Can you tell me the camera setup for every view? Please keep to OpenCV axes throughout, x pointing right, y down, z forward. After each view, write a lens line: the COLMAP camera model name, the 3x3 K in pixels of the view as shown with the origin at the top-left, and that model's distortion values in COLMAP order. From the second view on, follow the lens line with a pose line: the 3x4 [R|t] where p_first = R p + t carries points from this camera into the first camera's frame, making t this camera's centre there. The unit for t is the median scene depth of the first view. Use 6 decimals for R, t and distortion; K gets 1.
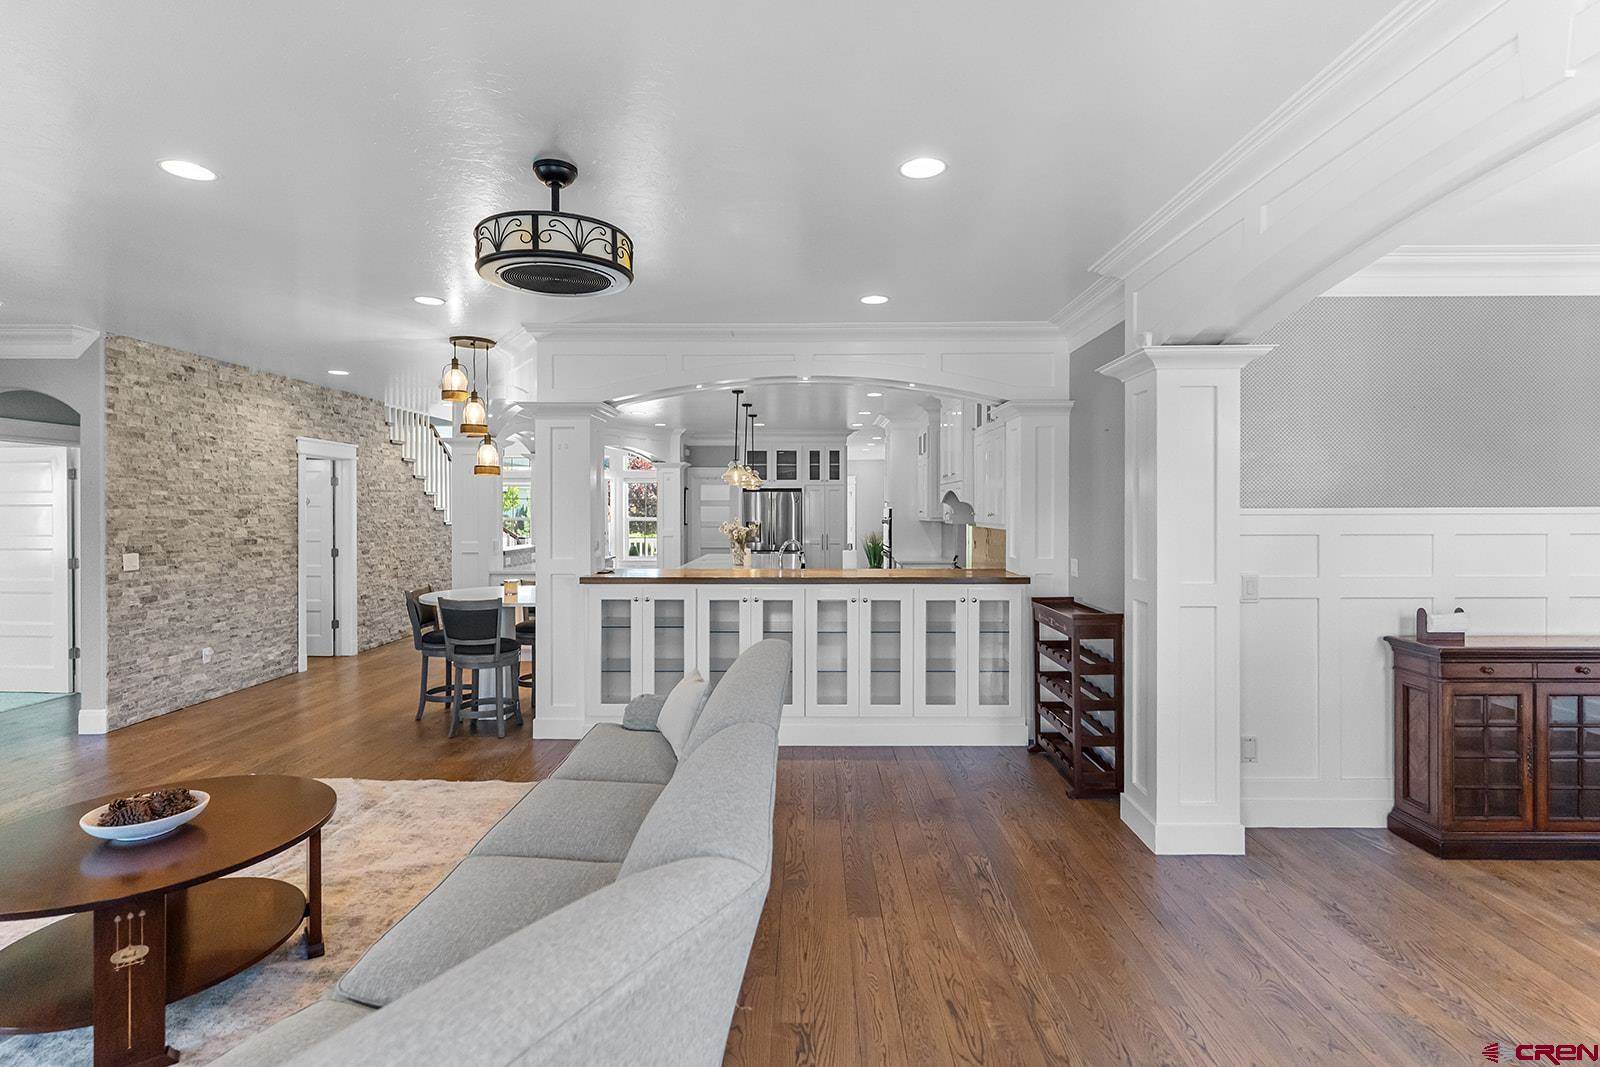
lens RADIAL K [[787.3, 0, 807.8], [0, 787.3, 517.3], [0, 0, 1]] dist [0.000284, -0.000115]
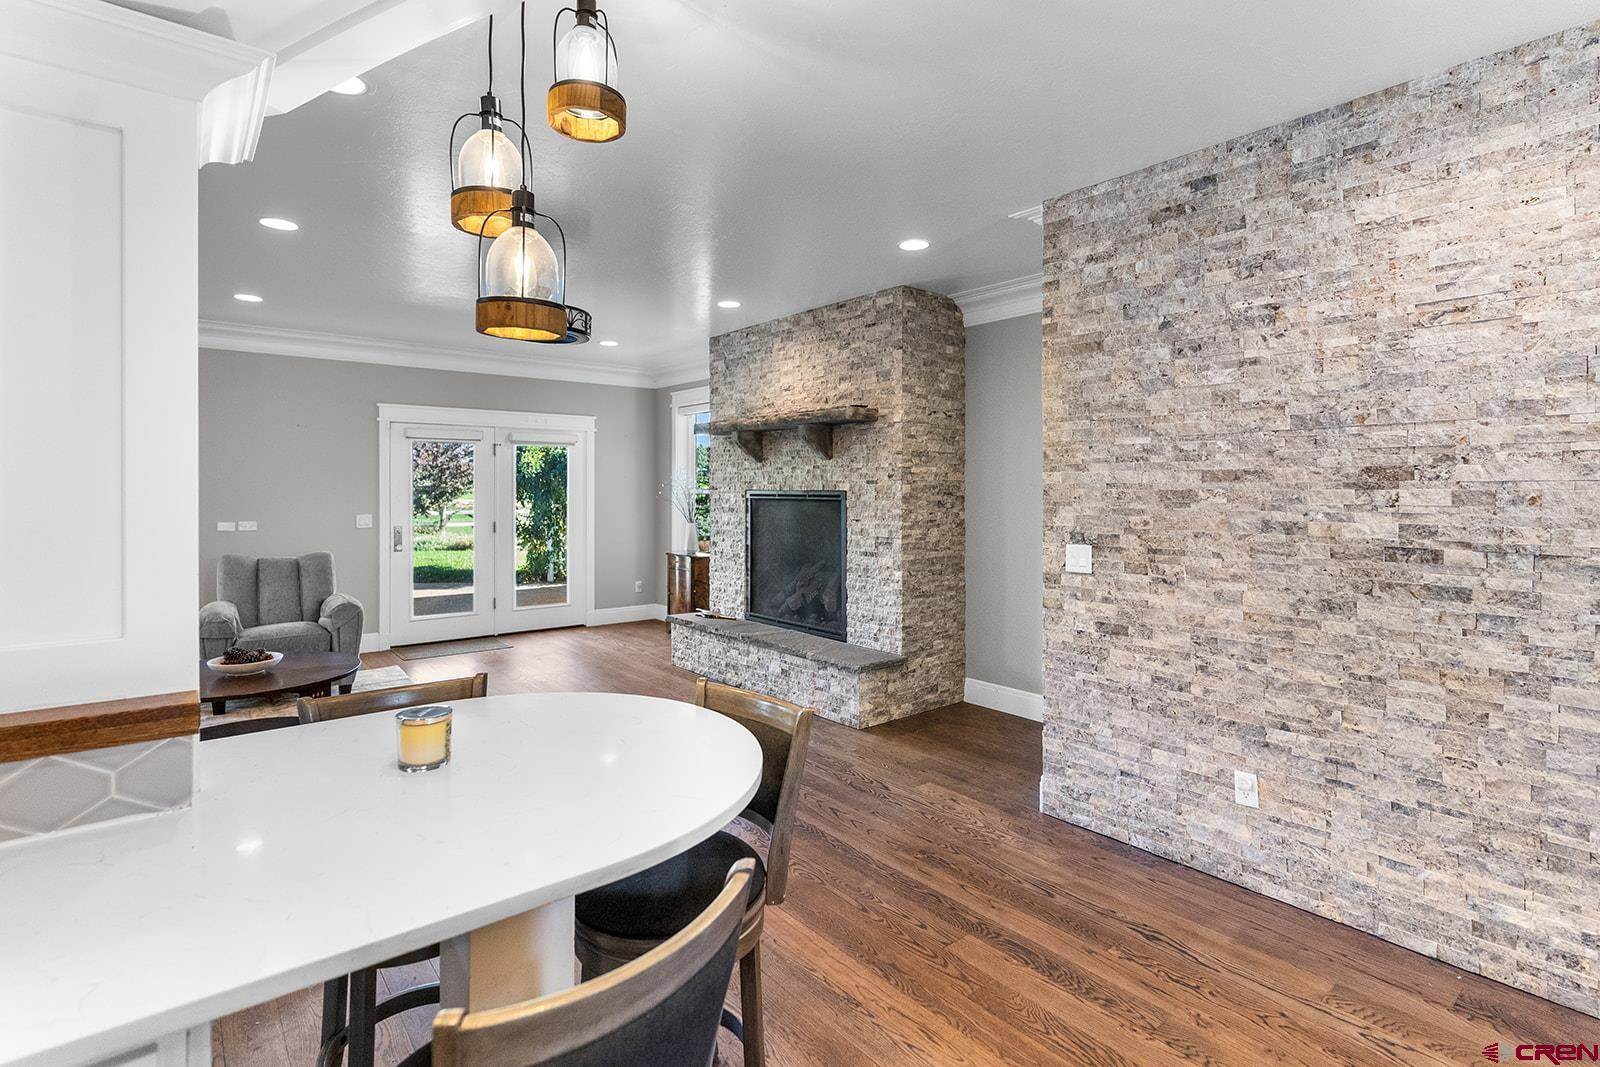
lens RADIAL K [[787.3, 0, 814.0], [0, 787.3, 490.0], [0, 0, 1]] dist [0.000284, -0.000115]
pose [[-0.770381, 0.000132, -0.637584, -0.269638], [-0.008328, 0.999913, 0.010270, -0.000528], [0.637530, 0.013222, -0.770312, 1.147517]]
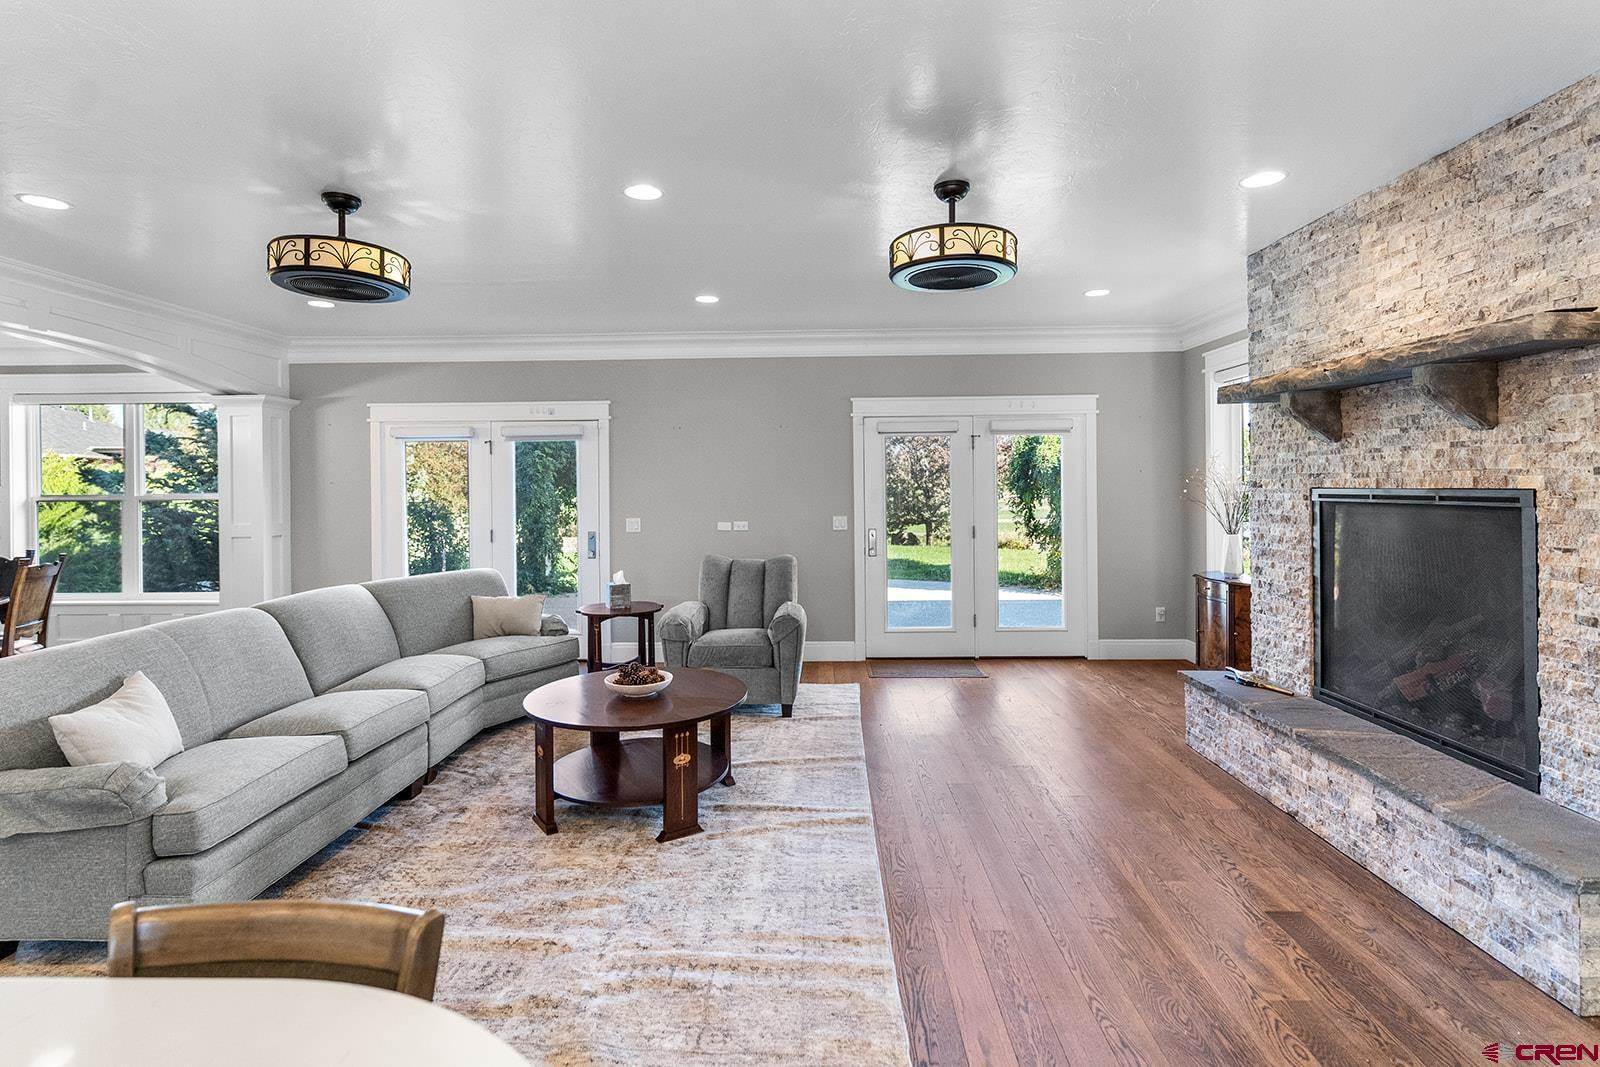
lens RADIAL K [[787.3, 0, 790.8], [0, 787.3, 487.9], [0, 0, 1]] dist [0.000284, -0.000115]
pose [[-0.999645, 0.010311, 0.024555, -0.445119], [0.010643, 0.999853, 0.013431, -0.001888], [-0.024413, 0.013687, -0.999608, 0.951567]]
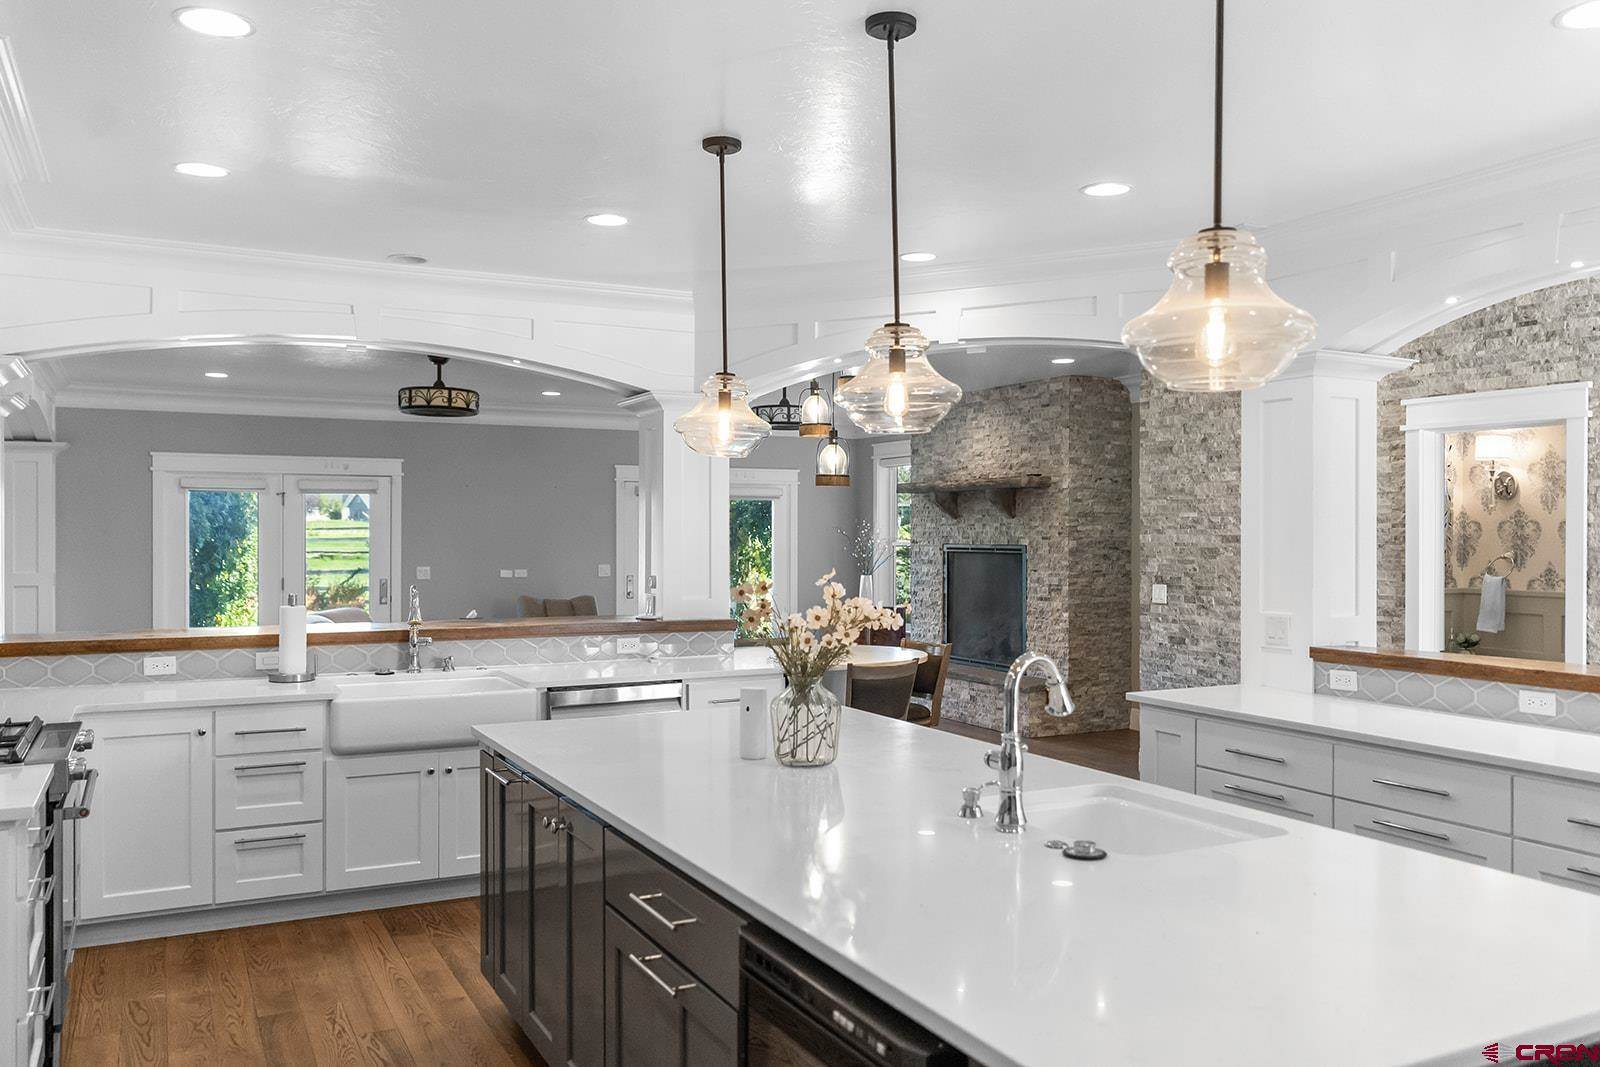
lens RADIAL K [[1265.7, 0, 788.4], [0, 1265.7, 543.5], [0, 0, 1]] dist [0.002065, -0.002879]
pose [[-0.896141, 0.002198, -0.443765, 0.129969], [-0.006290, 0.999824, 0.017654, -0.019509], [0.443726, 0.018612, -0.895969, 1.797369]]
